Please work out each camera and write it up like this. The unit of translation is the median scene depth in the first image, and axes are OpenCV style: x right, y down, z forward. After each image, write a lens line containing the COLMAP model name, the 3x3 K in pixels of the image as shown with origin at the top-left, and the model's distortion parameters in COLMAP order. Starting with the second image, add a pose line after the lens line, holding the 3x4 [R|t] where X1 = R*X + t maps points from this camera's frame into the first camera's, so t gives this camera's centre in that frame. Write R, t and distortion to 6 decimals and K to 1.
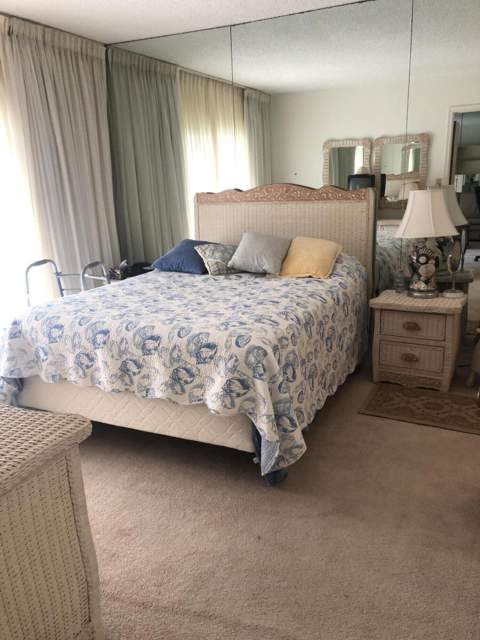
lens RADIAL K [[521.4, 0, 238.9], [0, 521.4, 319.6], [0, 0, 1]] dist [0.037878, -0.028199]
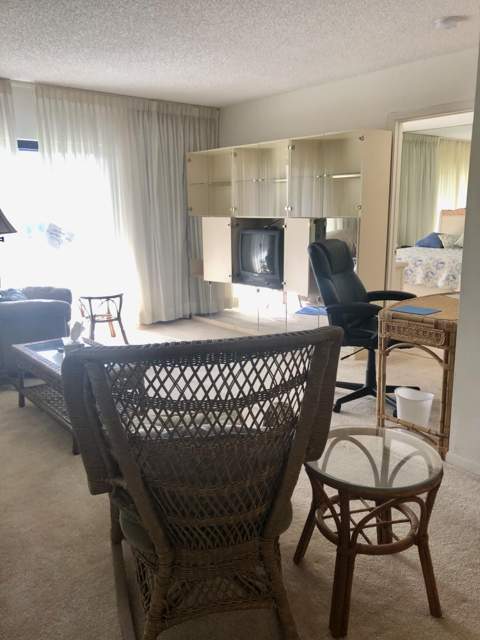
lens RADIAL K [[521.4, 0, 239.7], [0, 521.4, 330.1], [0, 0, 1]] dist [0.037878, -0.028199]
pose [[0.907841, 0.107304, -0.405352, 0.083126], [-0.118121, 0.992998, -0.001685, 0.333485], [0.402332, 0.049410, 0.914159, -1.195346]]
